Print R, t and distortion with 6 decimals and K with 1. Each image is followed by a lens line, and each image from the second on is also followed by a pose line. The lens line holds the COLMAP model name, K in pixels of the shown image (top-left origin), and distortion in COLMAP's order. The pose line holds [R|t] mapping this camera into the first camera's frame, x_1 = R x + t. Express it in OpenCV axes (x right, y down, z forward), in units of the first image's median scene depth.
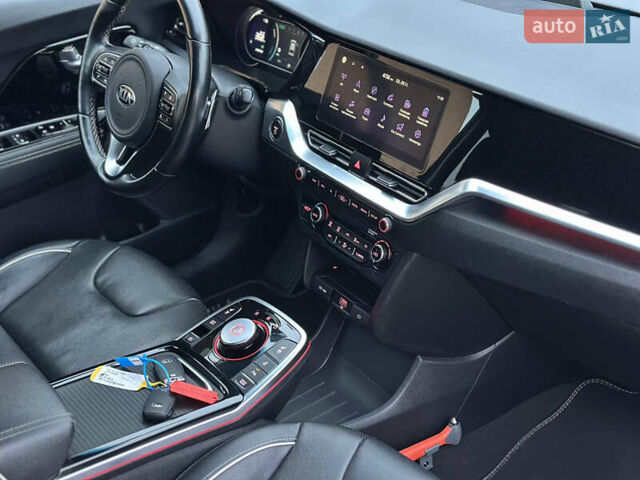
lens RADIAL K [[903.1, 0, 312.0], [0, 903.1, 240.9], [0, 0, 1]] dist [0.136817, -0.114553]
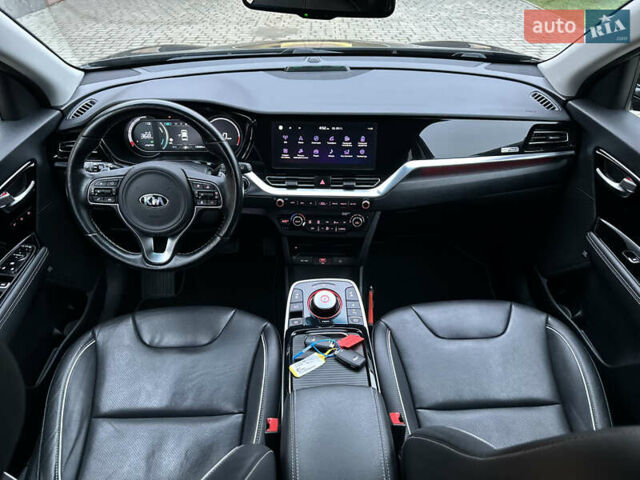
lens RADIAL K [[458.2, 0, 320.7], [0, 458.2, 237.5], [0, 0, 1]] dist [0.065489, -0.080665]
pose [[0.573033, -0.439289, 0.691851, -0.581132], [0.367009, 0.892373, 0.262631, -0.212760], [-0.732760, 0.103420, 0.672583, 0.407370]]
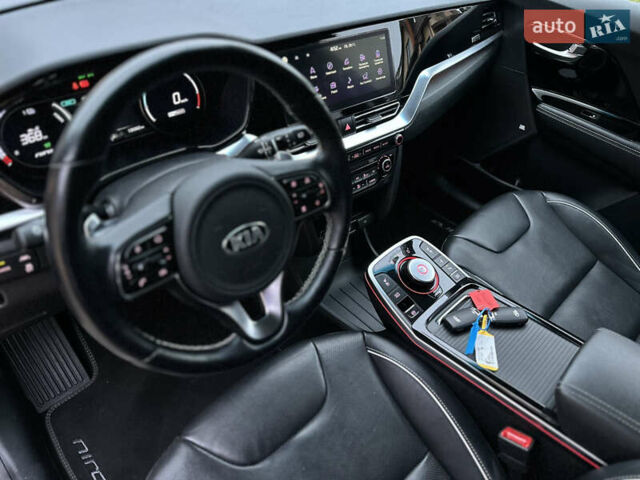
lens RADIAL K [[449.2, 0, 320.8], [0, 449.2, 241.2], [0, 0, 1]] dist [0.063041, -0.109947]
pose [[-0.110814, -0.644387, 0.756628, -0.495598], [0.411217, 0.663361, 0.625182, -0.367867], [-0.904777, 0.380418, 0.191473, 0.937208]]
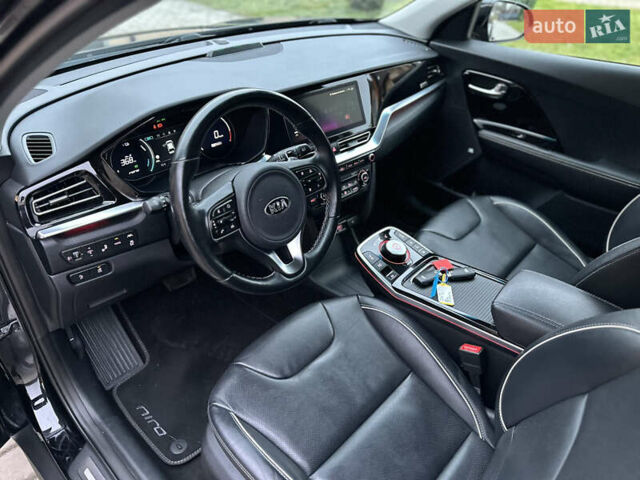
lens RADIAL K [[449.2, 0, 320.8], [0, 449.2, 241.2], [0, 0, 1]] dist [0.063041, -0.109947]
pose [[-0.169530, -0.537974, 0.825738, -0.727531], [0.450385, 0.702963, 0.550452, -0.431522], [-0.876592, 0.465218, 0.123122, 0.959694]]
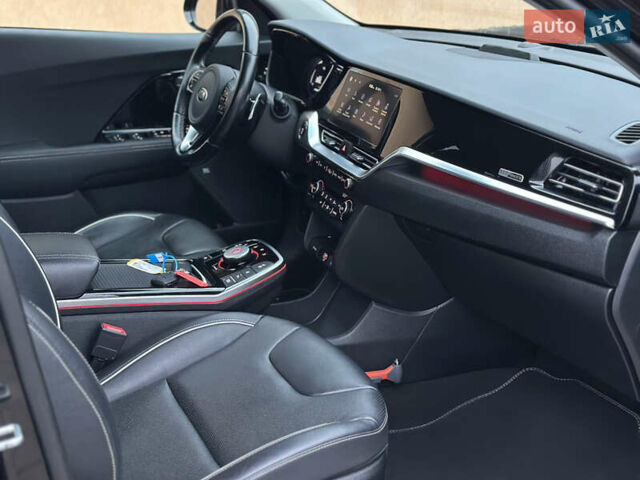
lens RADIAL K [[885.2, 0, 320.0], [0, 885.2, 240.0], [0, 0, 1]] dist [0.139875, -0.109250]
pose [[0.971605, 0.134670, -0.194544, 0.283211], [-0.166873, 0.972923, -0.159917, 0.260628], [0.167740, 0.187840, 0.967770, -0.265833]]
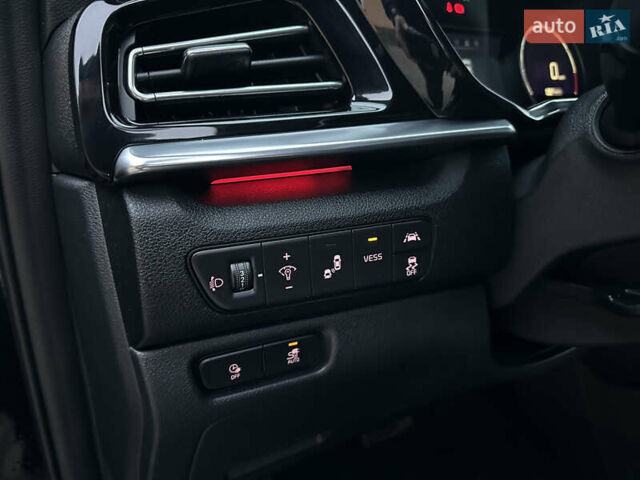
lens RADIAL K [[458.2, 0, 320.7], [0, 458.2, 237.5], [0, 0, 1]] dist [0.065489, -0.080665]
pose [[0.070859, -0.250519, 0.965515, -0.346934], [0.497201, 0.848000, 0.183538, -0.265280], [-0.864737, 0.467050, 0.184647, 1.257745]]
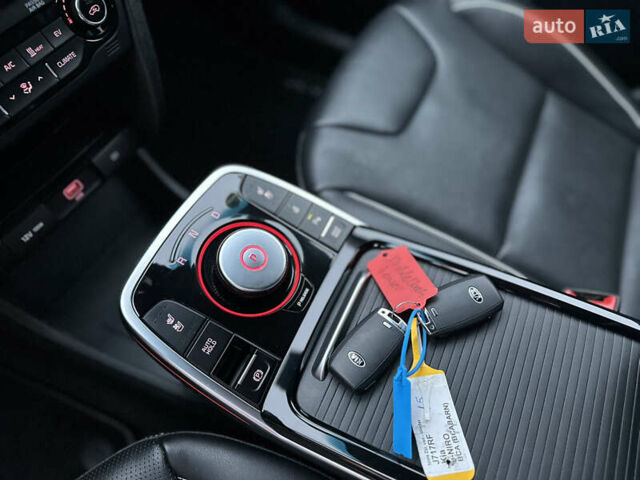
lens RADIAL K [[458.2, 0, 320.7], [0, 458.2, 237.5], [0, 0, 1]] dist [0.065489, -0.080665]
pose [[-0.459088, -0.742047, 0.488471, -0.211909], [0.401583, 0.317118, 0.859167, -0.117191], [-0.792445, 0.590595, 0.152408, 0.869029]]
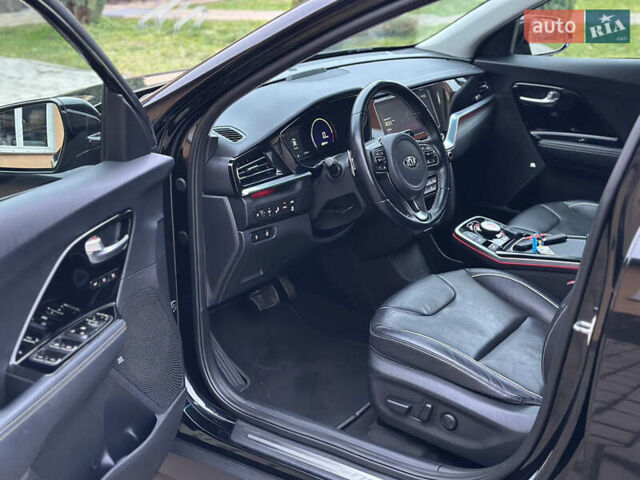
lens RADIAL K [[885.2, 0, 320.0], [0, 885.2, 240.0], [0, 0, 1]] dist [0.139875, -0.109250]
pose [[-0.306260, -0.266135, 0.913990, -1.564904], [0.483089, 0.783859, 0.390117, -0.723110], [-0.820262, 0.561015, -0.111498, 1.423935]]
